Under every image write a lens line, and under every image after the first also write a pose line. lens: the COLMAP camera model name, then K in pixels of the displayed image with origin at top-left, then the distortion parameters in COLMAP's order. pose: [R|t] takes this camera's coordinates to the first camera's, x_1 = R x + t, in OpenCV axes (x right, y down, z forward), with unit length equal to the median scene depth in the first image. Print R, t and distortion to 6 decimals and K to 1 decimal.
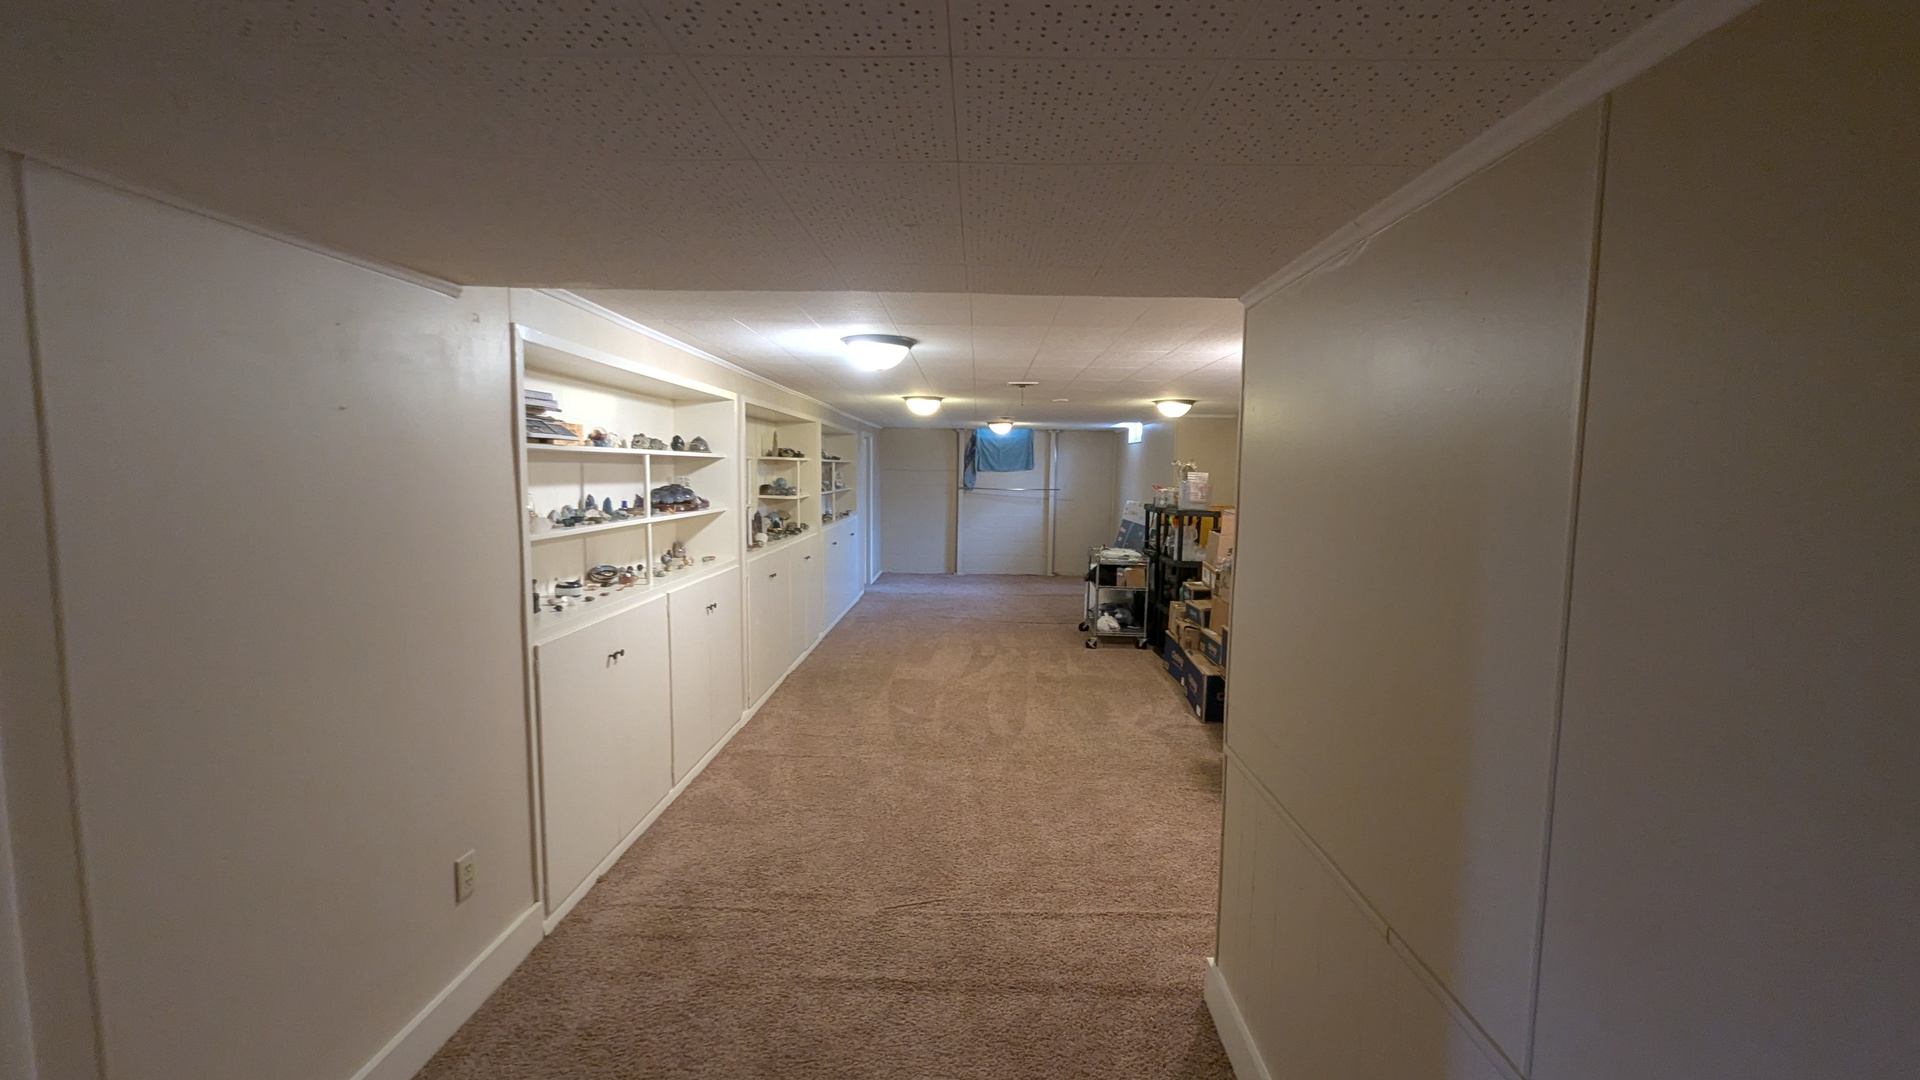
lens RADIAL K [[794.9, 0, 965.0], [0, 794.9, 545.6], [0, 0, 1]] dist [-0.001277, -0.000237]
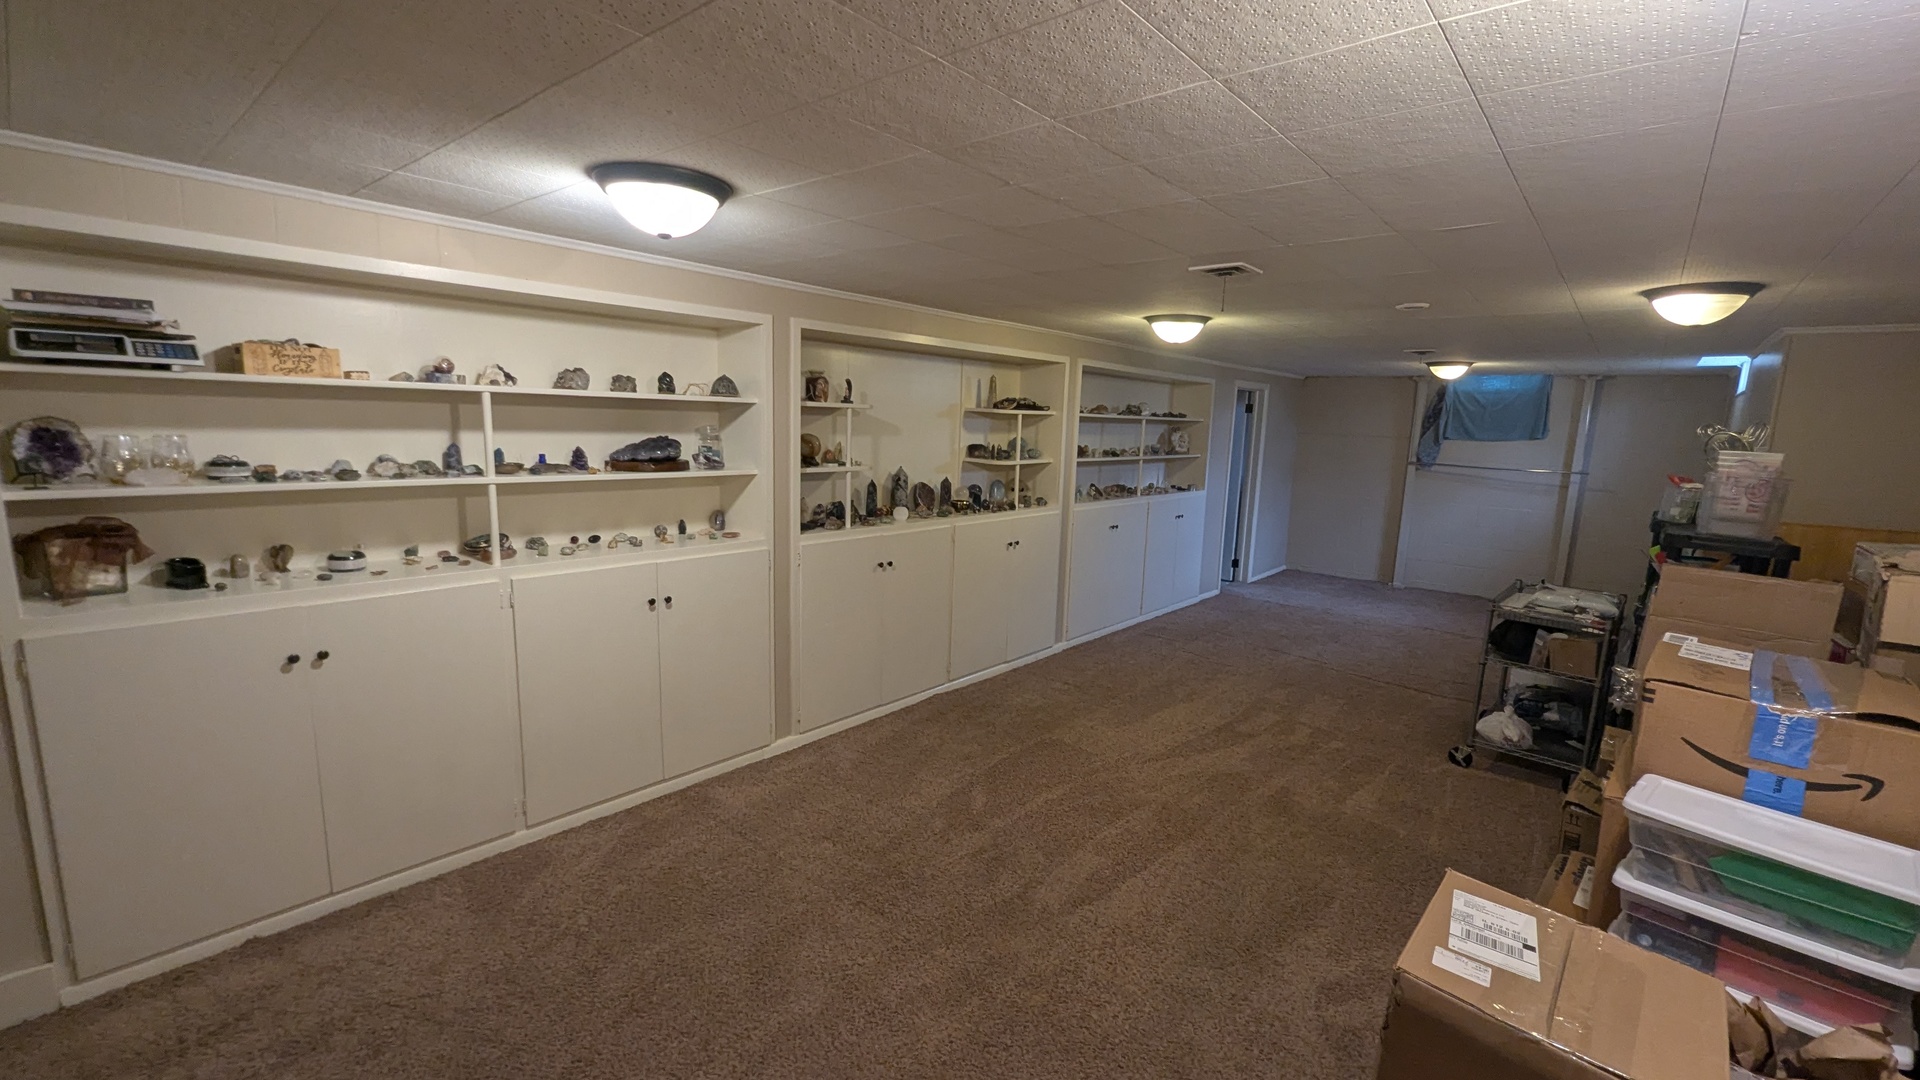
lens RADIAL K [[794.9, 0, 965.0], [0, 794.9, 545.6], [0, 0, 1]] dist [-0.001277, -0.000237]
pose [[0.772686, 0.114925, -0.624298, 0.240892], [-0.085595, 0.993356, 0.076923, -0.037801], [0.628991, -0.006001, 0.777390, 0.392716]]
